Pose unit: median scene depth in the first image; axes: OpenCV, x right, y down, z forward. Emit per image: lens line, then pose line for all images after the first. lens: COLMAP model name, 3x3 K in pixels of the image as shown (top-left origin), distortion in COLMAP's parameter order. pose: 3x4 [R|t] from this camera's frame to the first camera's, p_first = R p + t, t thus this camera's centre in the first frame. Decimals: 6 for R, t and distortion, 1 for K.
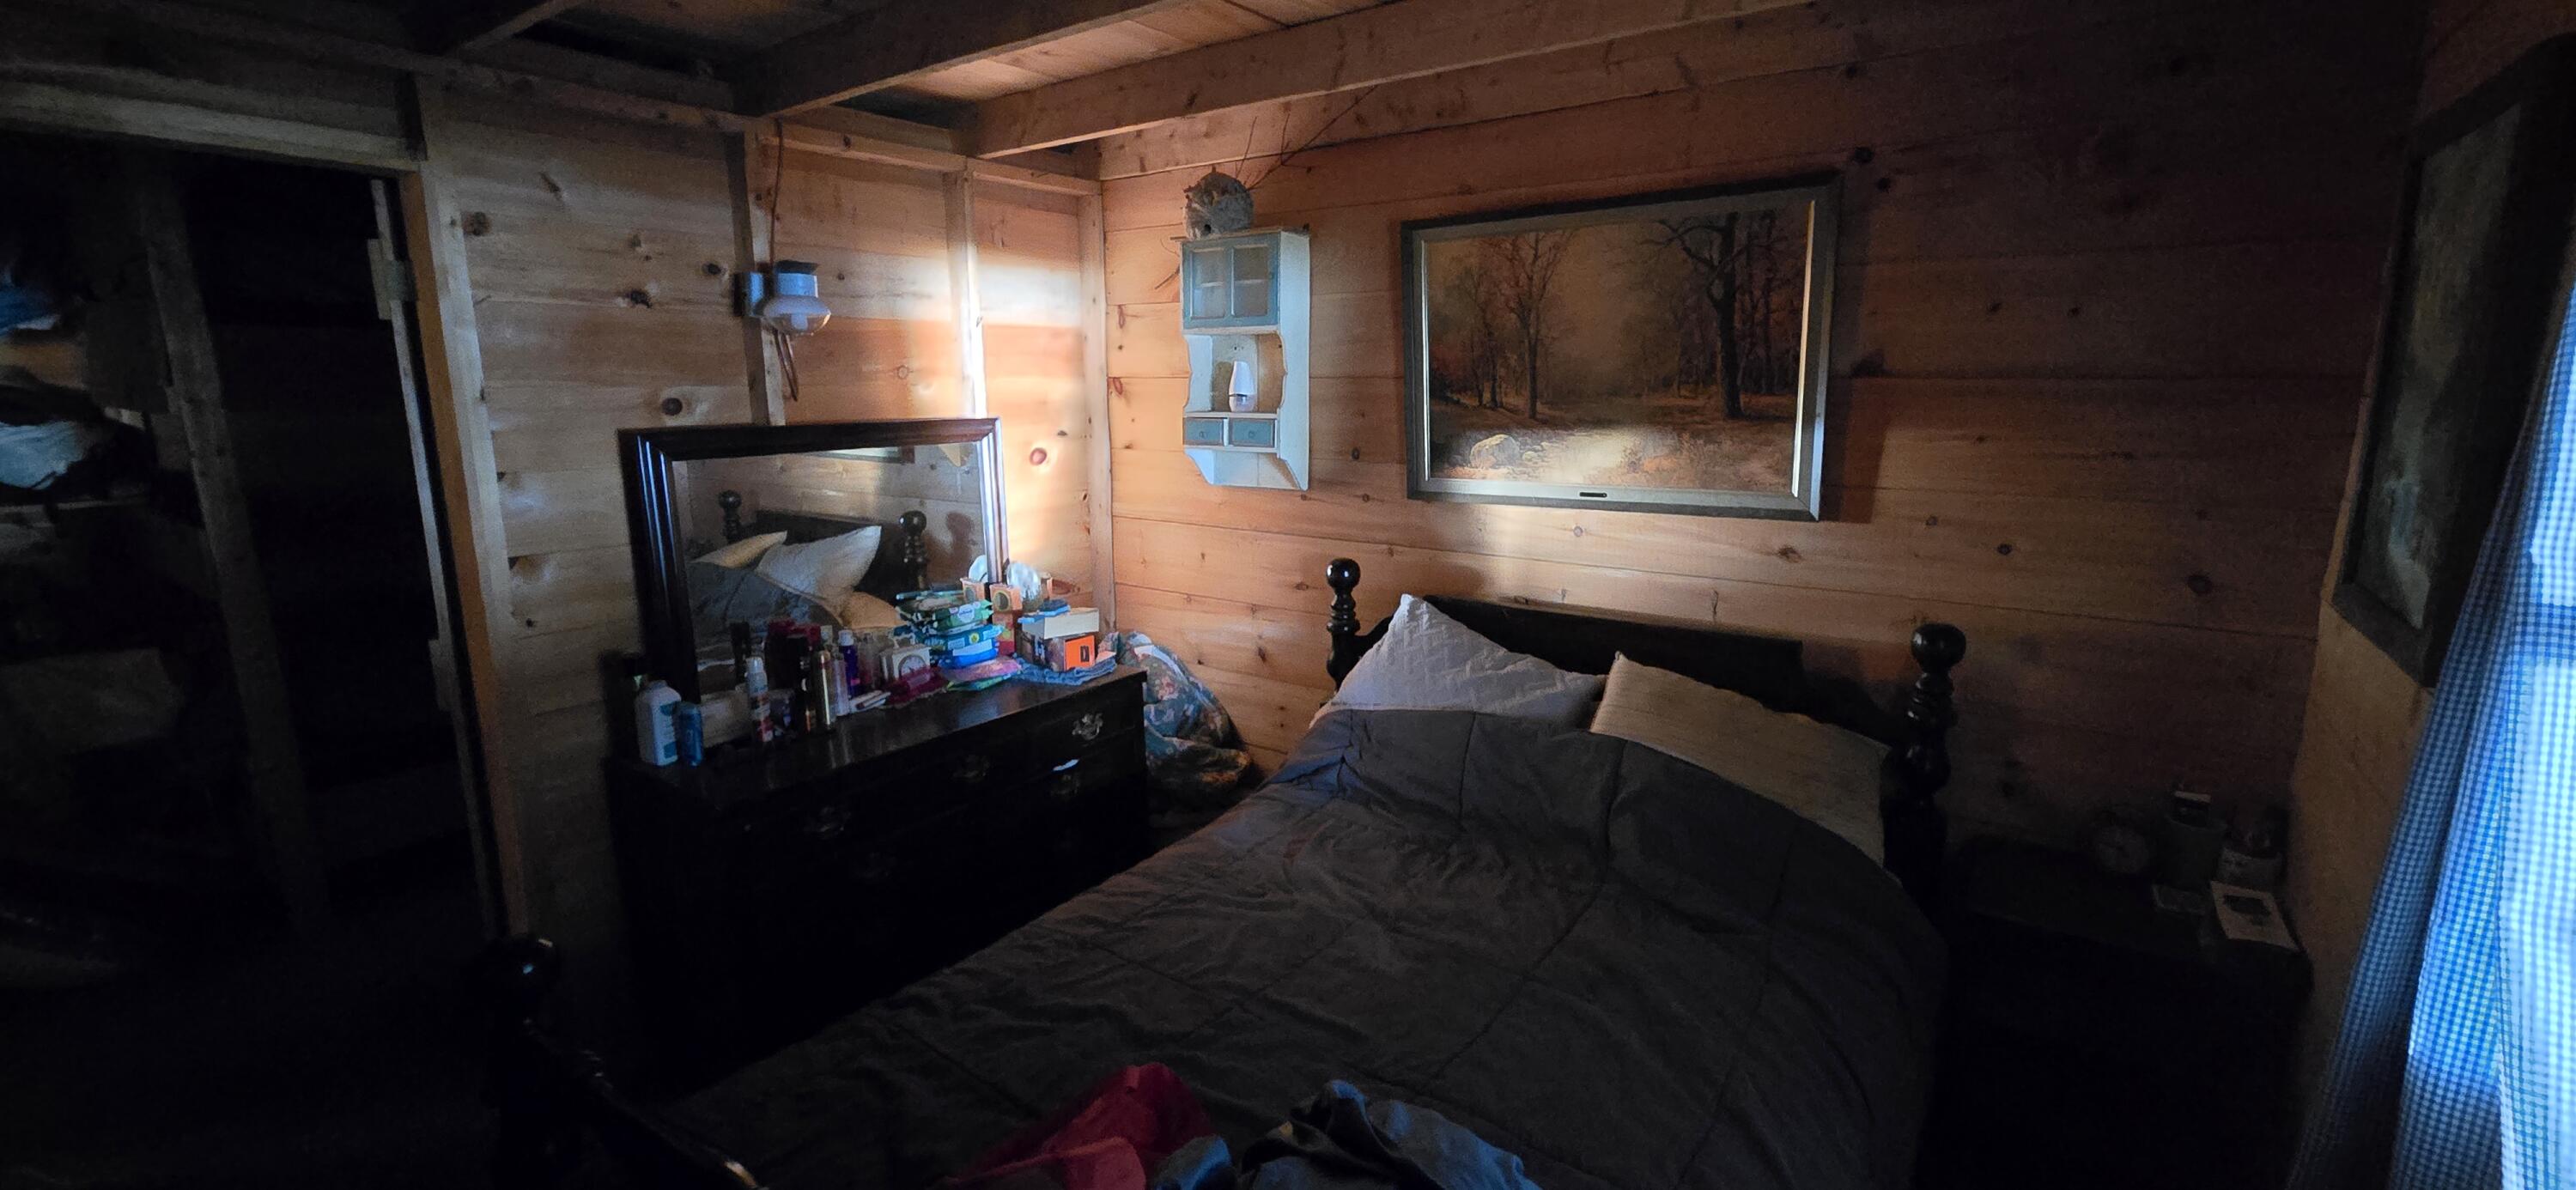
lens RADIAL K [[1075.6, 0, 1285.8], [0, 1075.6, 590.9], [0, 0, 1]] dist [-0.000359, 0.000129]
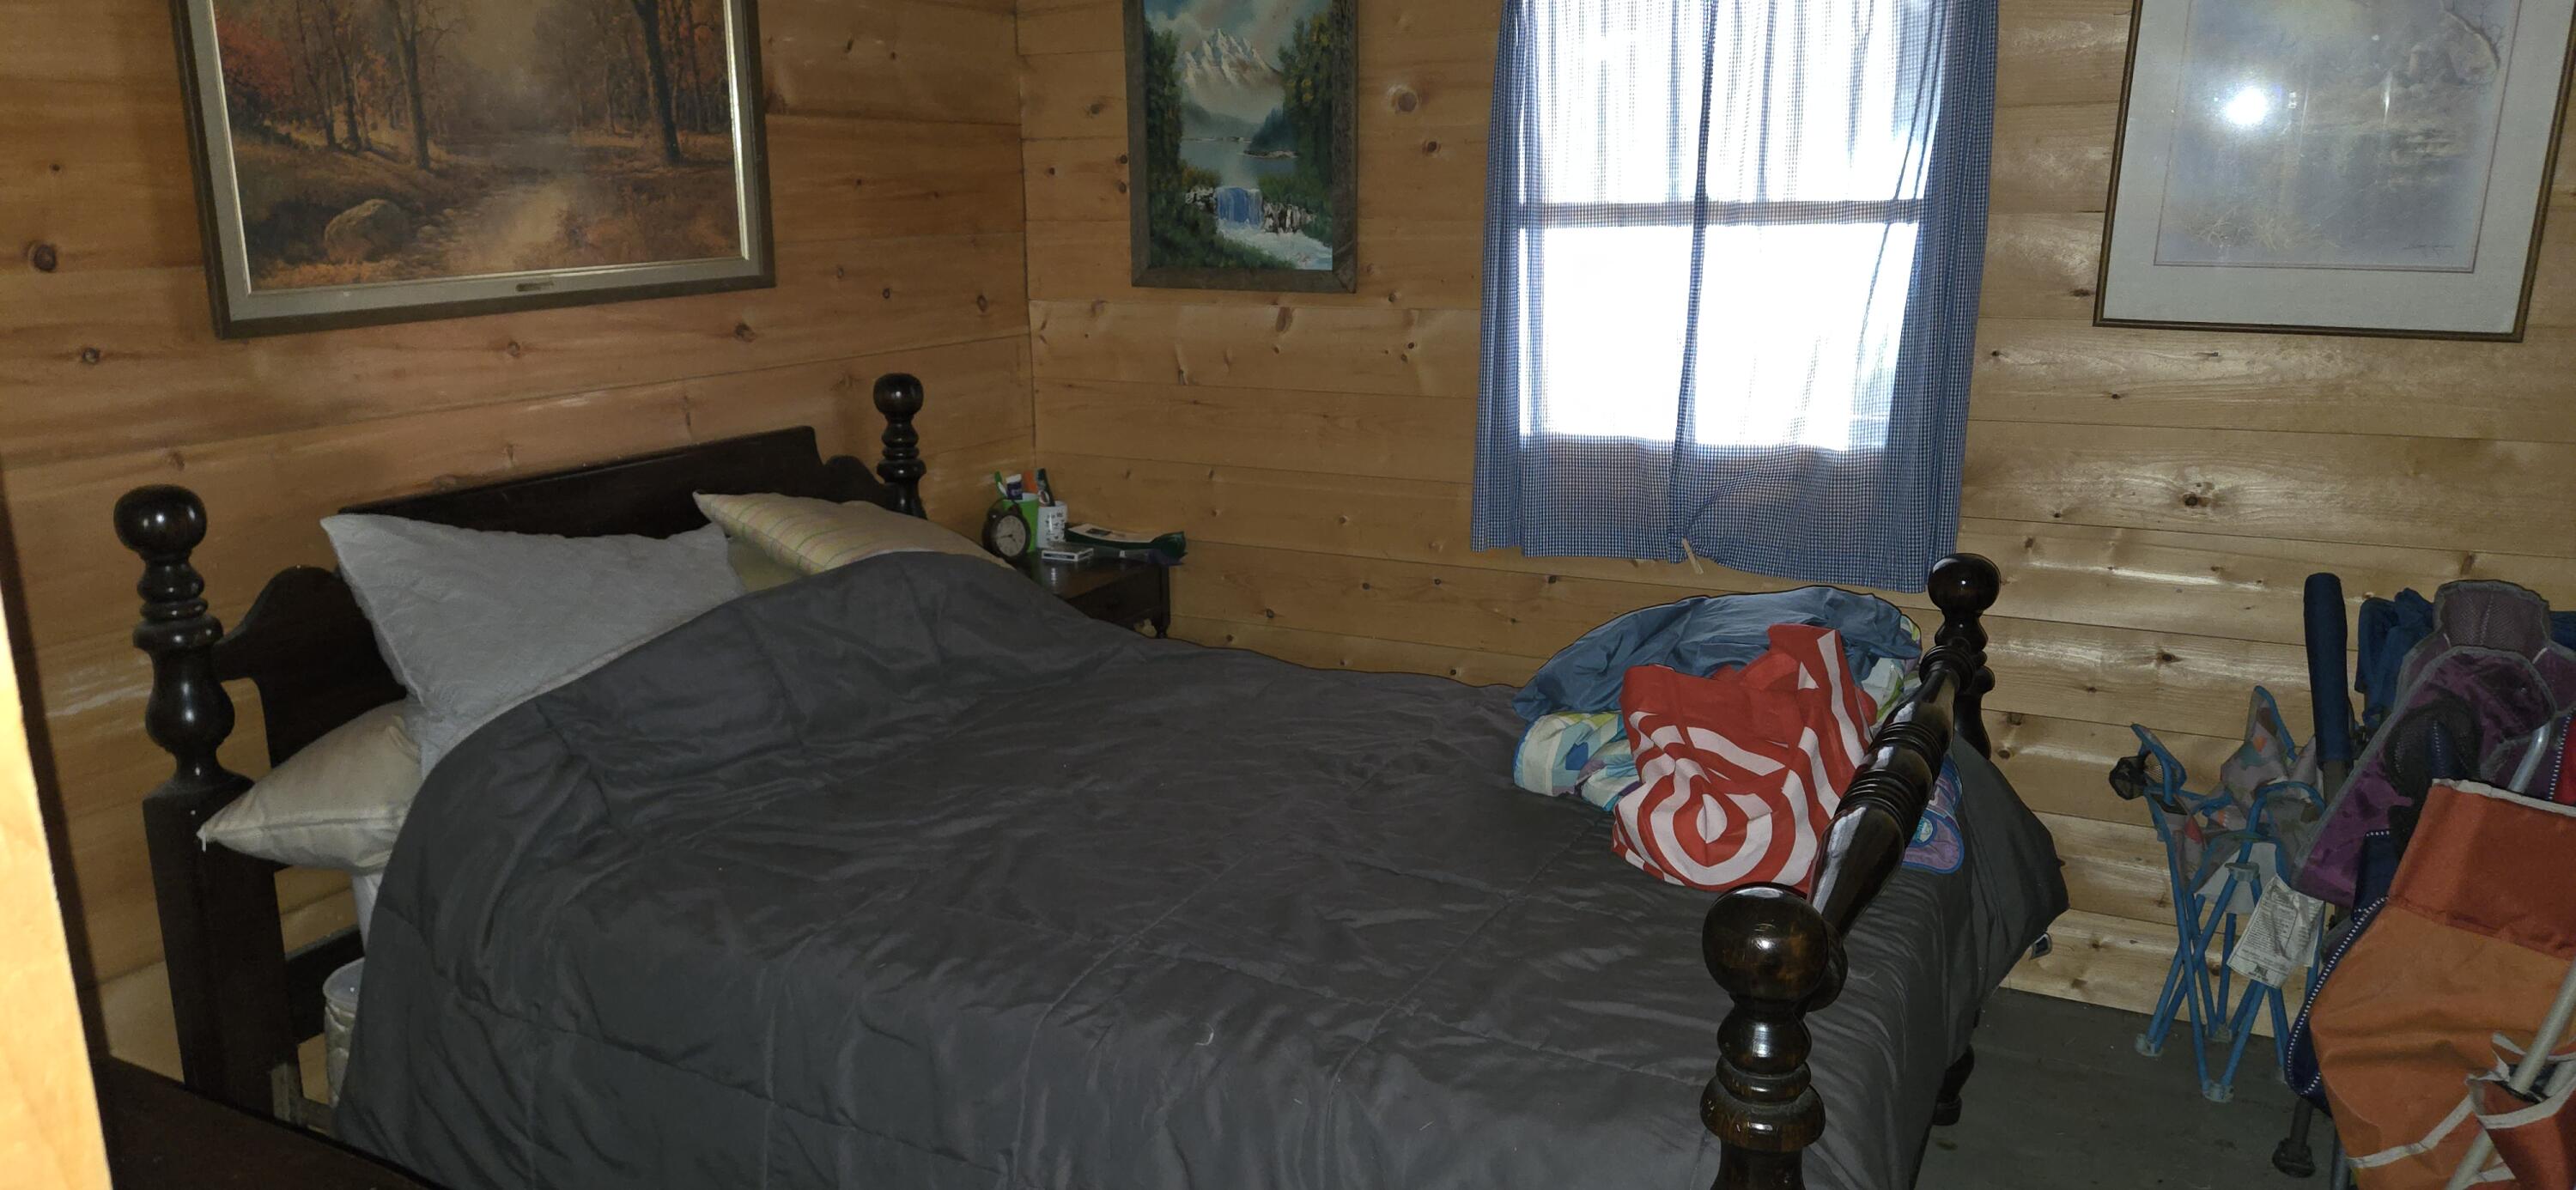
lens RADIAL K [[1692.2, 0, 1288.0], [0, 1692.2, 595.0], [0, 0, 1]] dist [-0.000251, 0.000736]
pose [[-0.134782, -0.246739, 0.959663, -0.865041], [0.176311, 0.947074, 0.268264, -0.115669], [-0.975063, 0.205356, -0.084146, 0.735755]]
